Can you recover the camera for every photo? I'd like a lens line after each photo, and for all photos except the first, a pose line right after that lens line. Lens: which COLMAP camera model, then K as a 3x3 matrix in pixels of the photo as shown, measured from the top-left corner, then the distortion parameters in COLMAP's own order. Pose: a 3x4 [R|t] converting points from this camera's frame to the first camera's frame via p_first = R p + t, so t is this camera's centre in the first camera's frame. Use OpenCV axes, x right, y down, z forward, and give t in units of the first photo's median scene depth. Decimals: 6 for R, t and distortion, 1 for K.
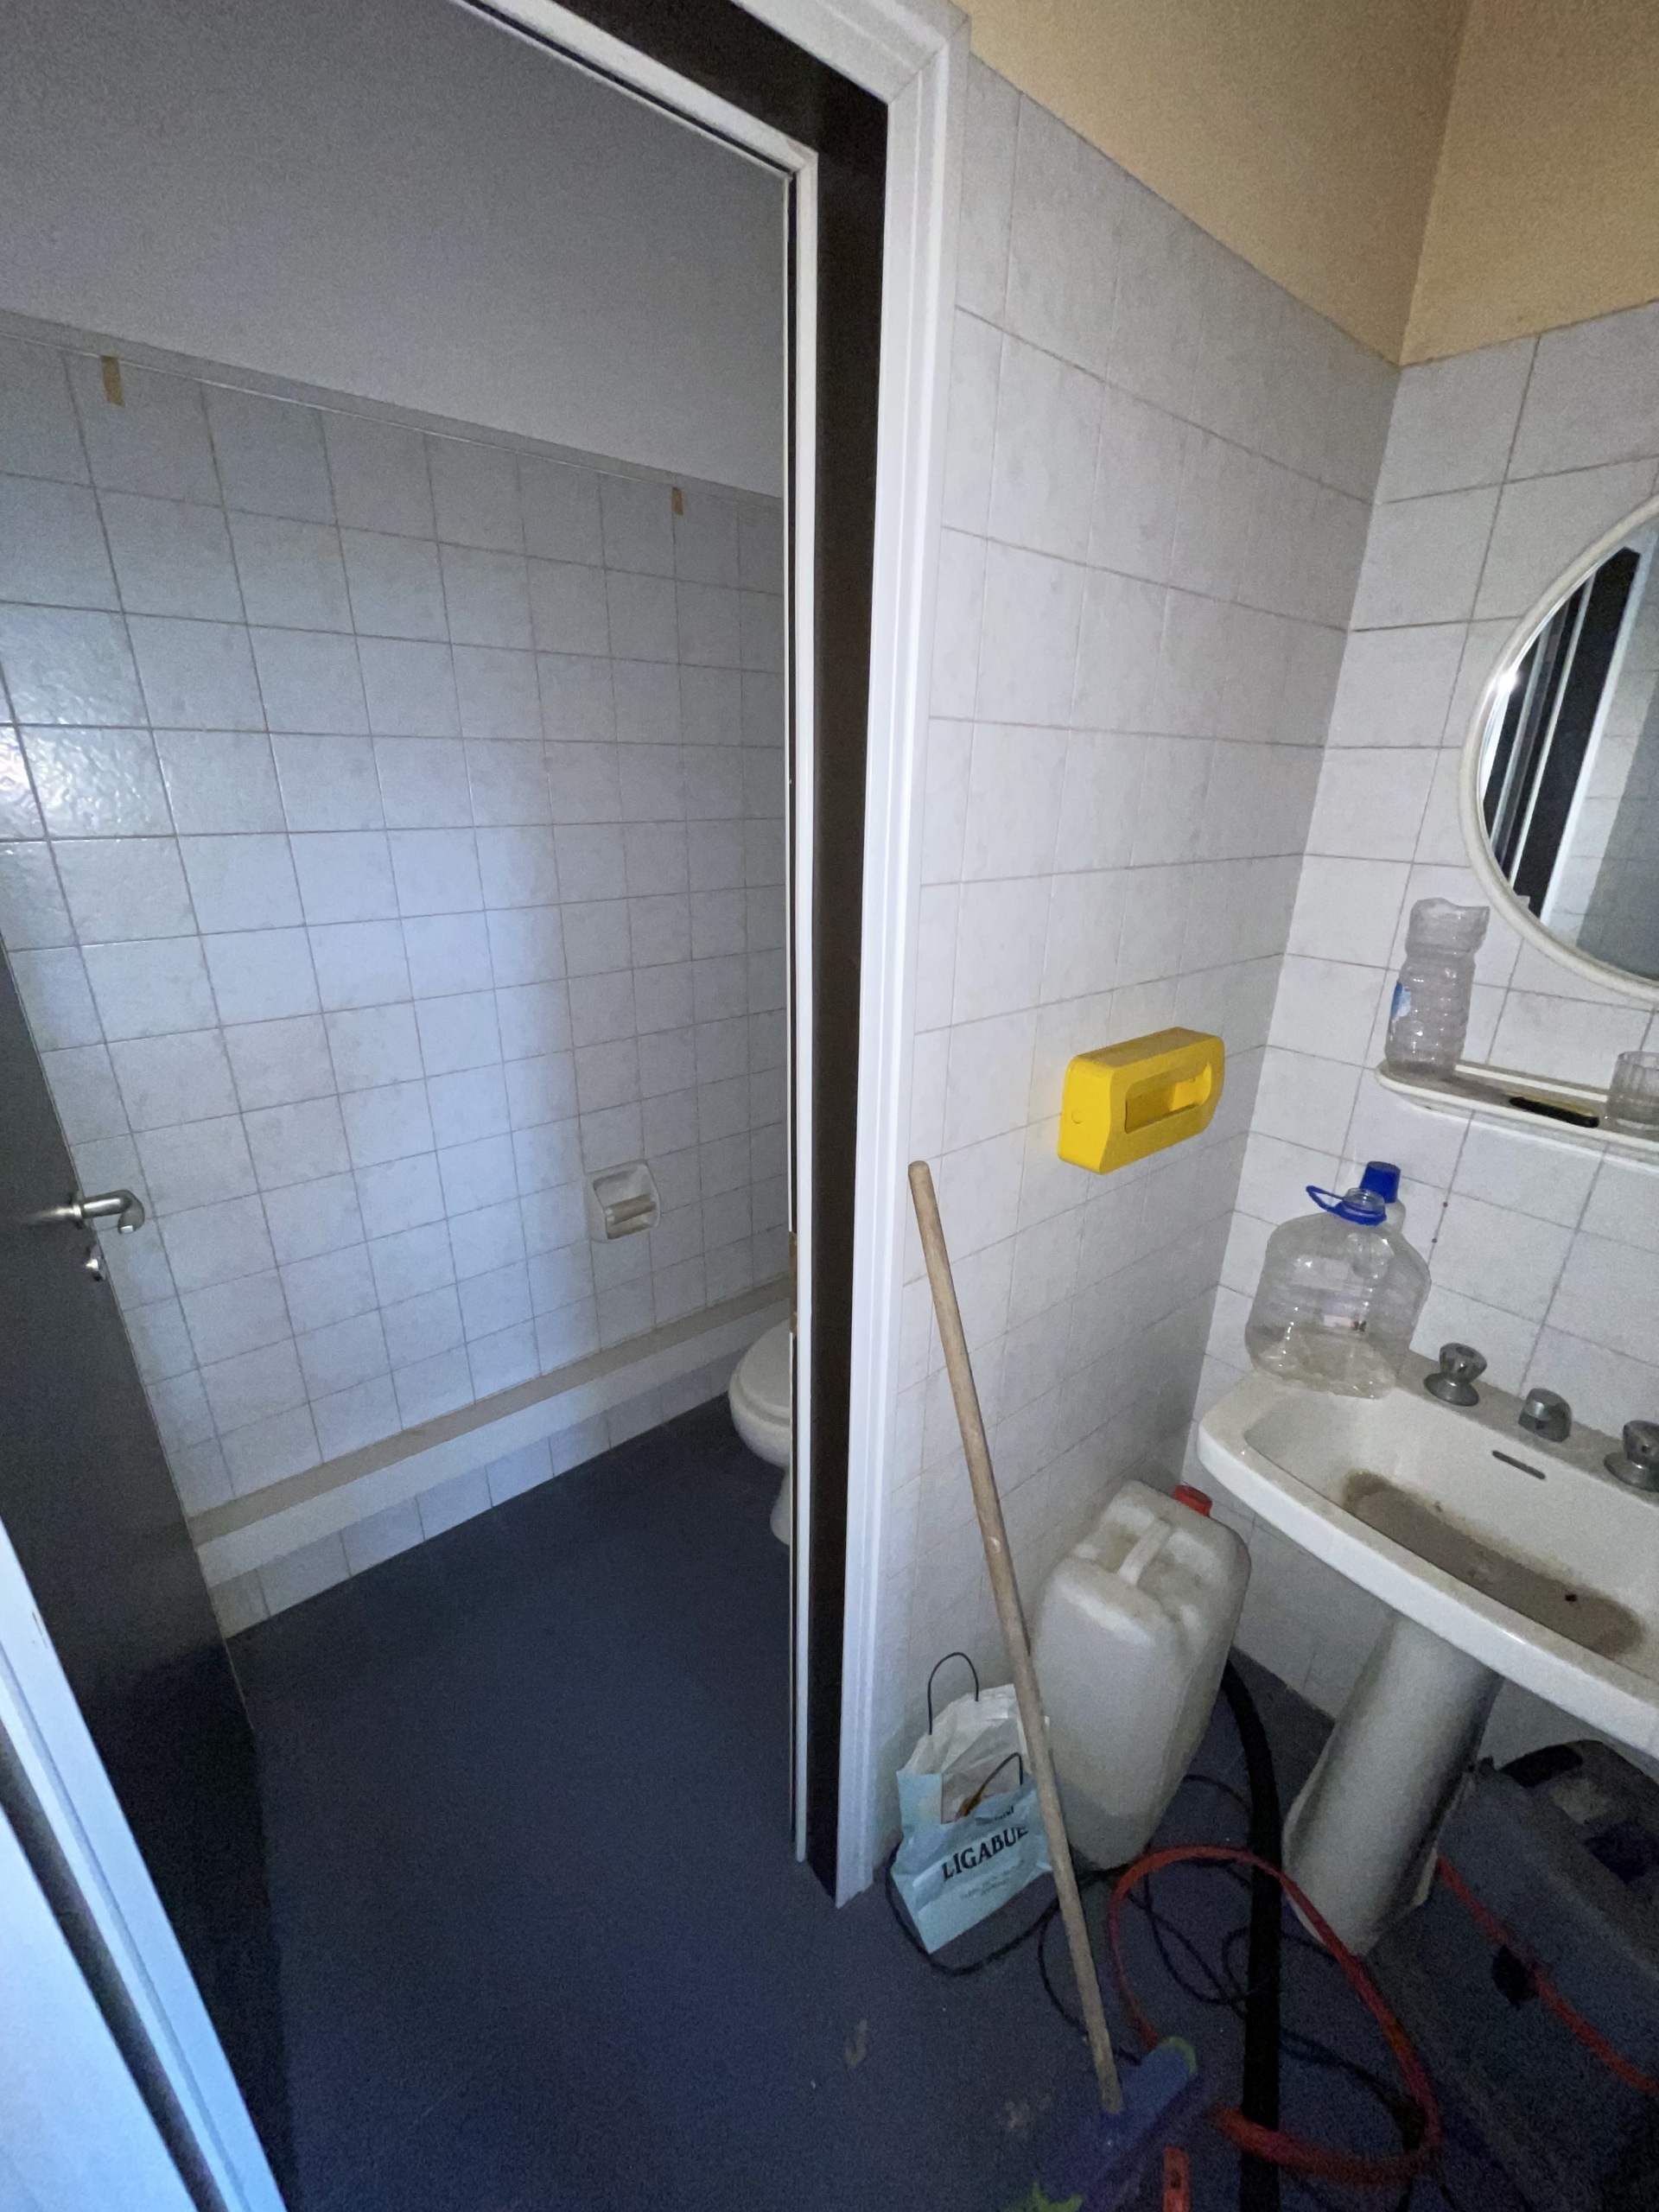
lens RADIAL K [[887.8, 0, 829.5], [0, 887.8, 1106.0], [0, 0, 1]] dist [-0.001872, -0.000174]
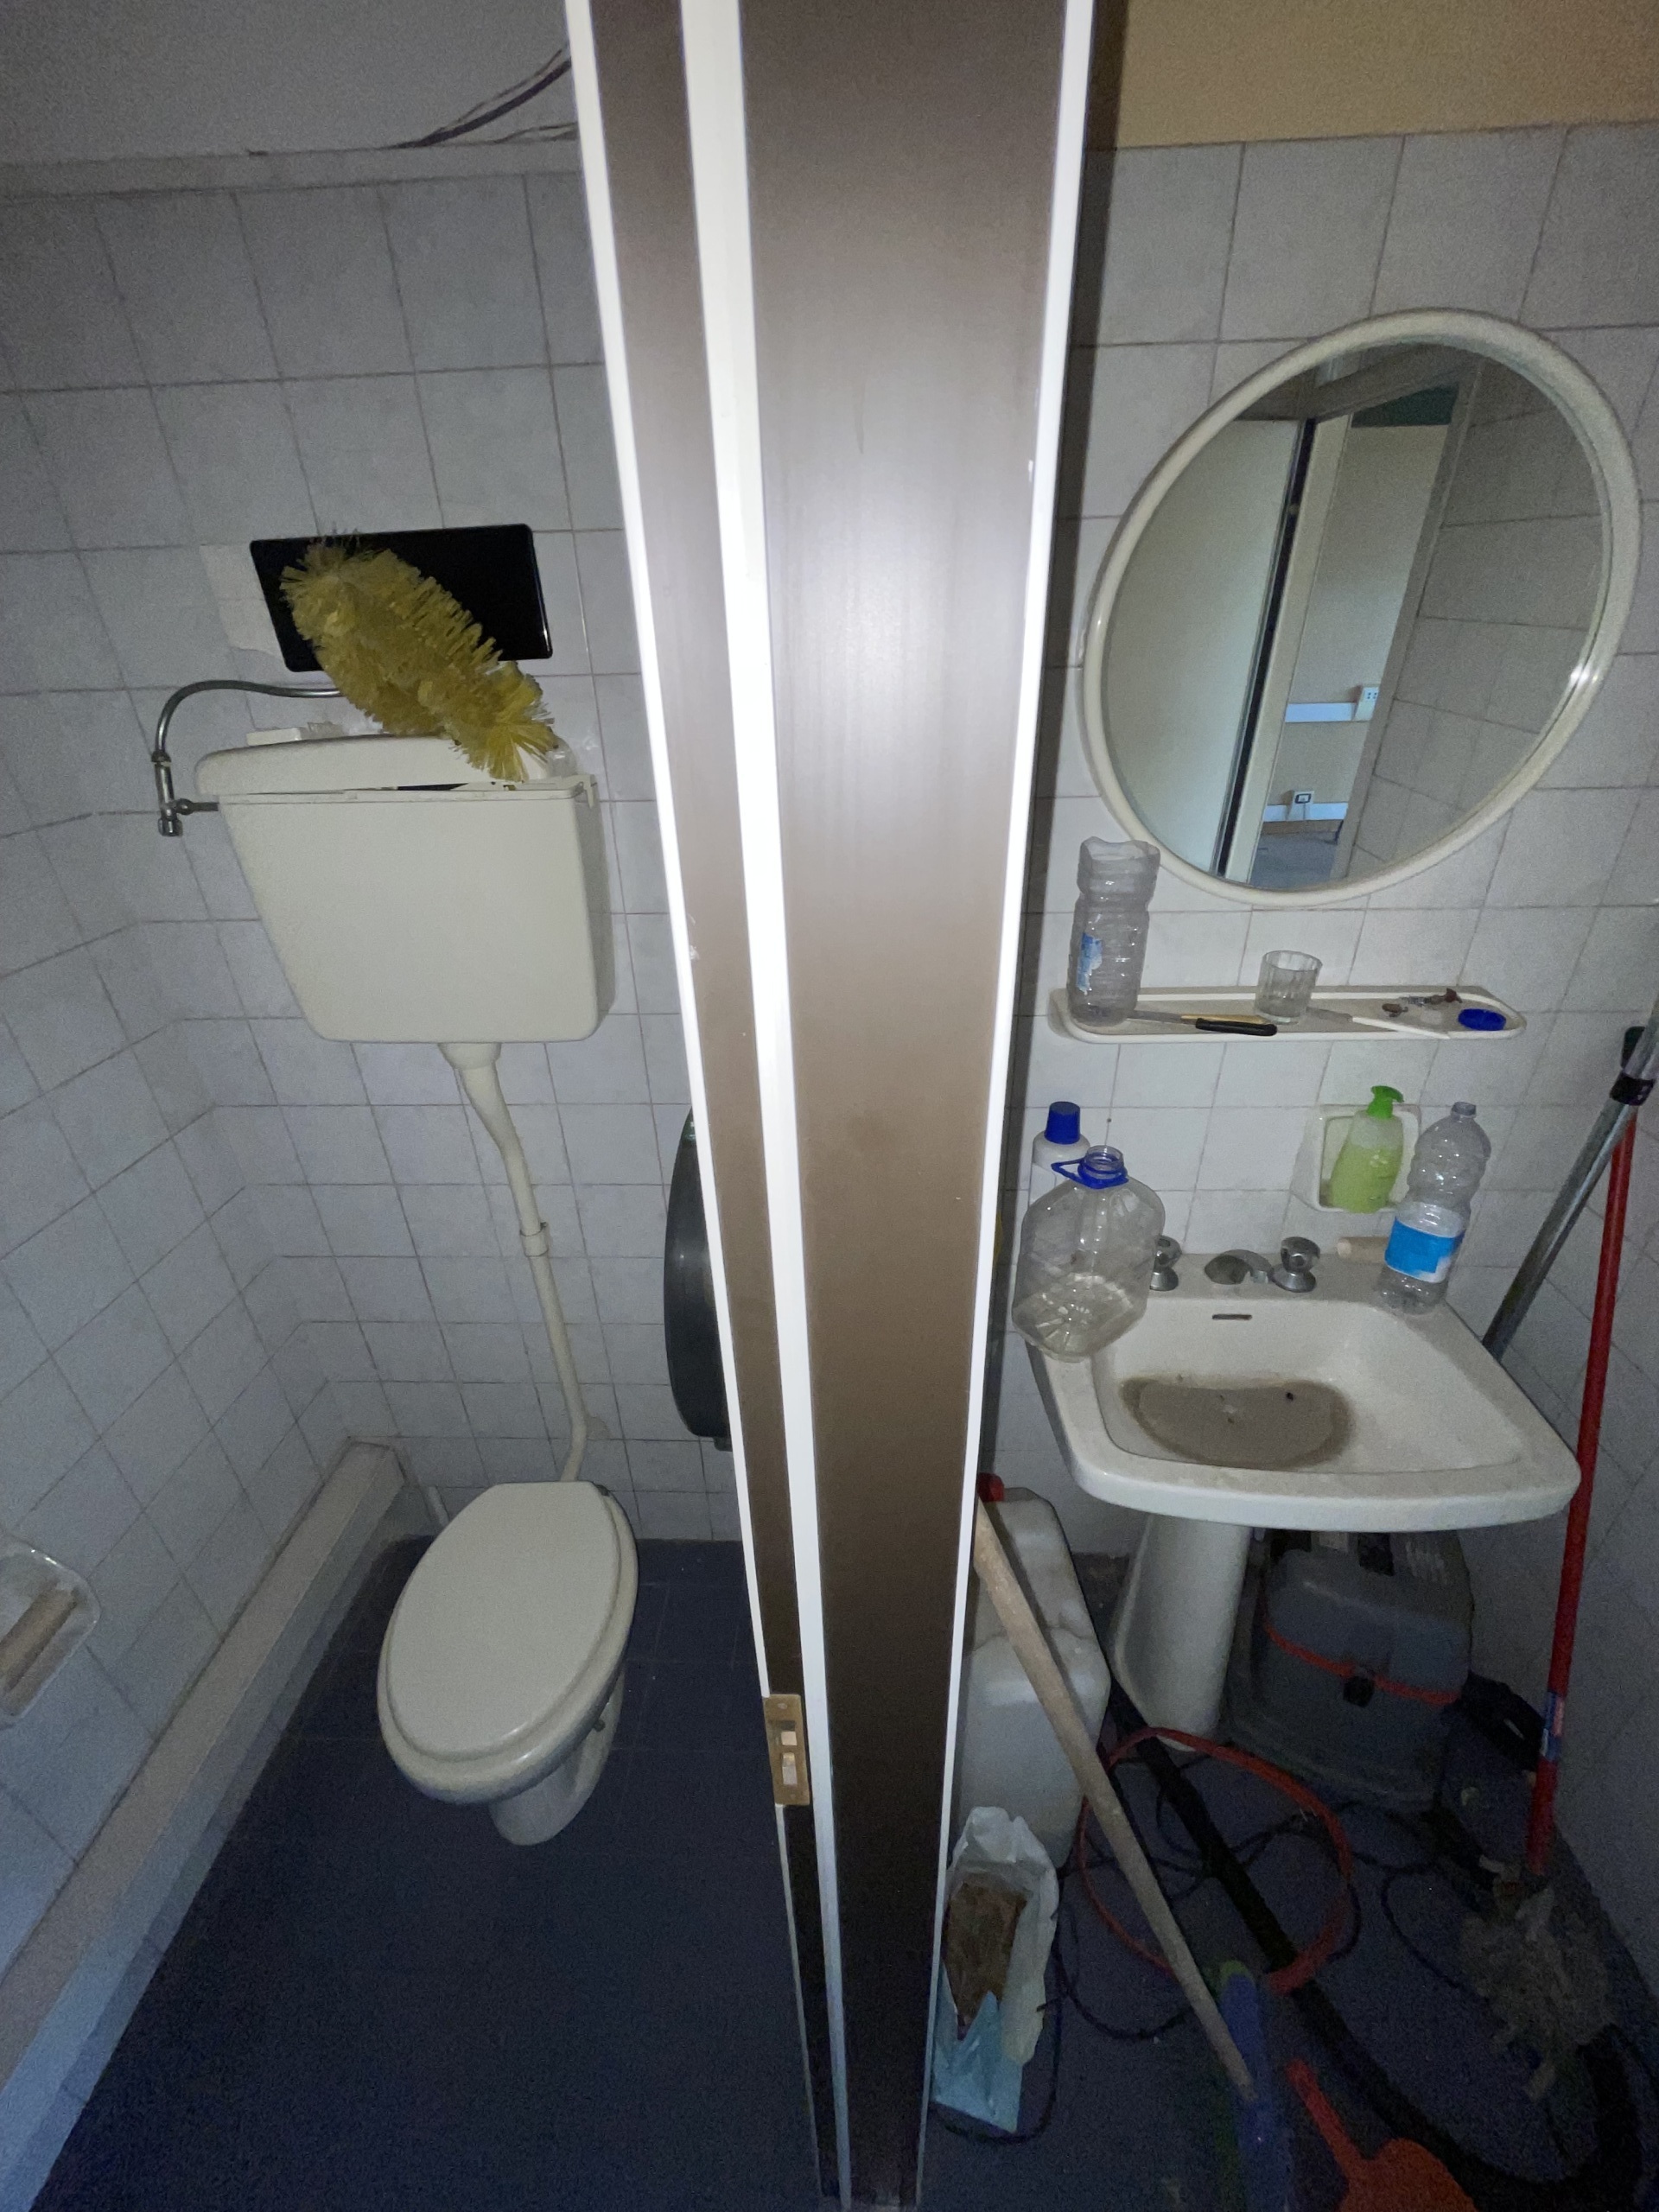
lens RADIAL K [[887.8, 0, 829.5], [0, 887.8, 1106.0], [0, 0, 1]] dist [-0.001872, -0.000174]
pose [[0.688276, -0.374617, 0.621239, -0.192817], [0.291651, 0.926988, 0.235865, -0.272977], [-0.664241, 0.018845, 0.747281, 0.488772]]
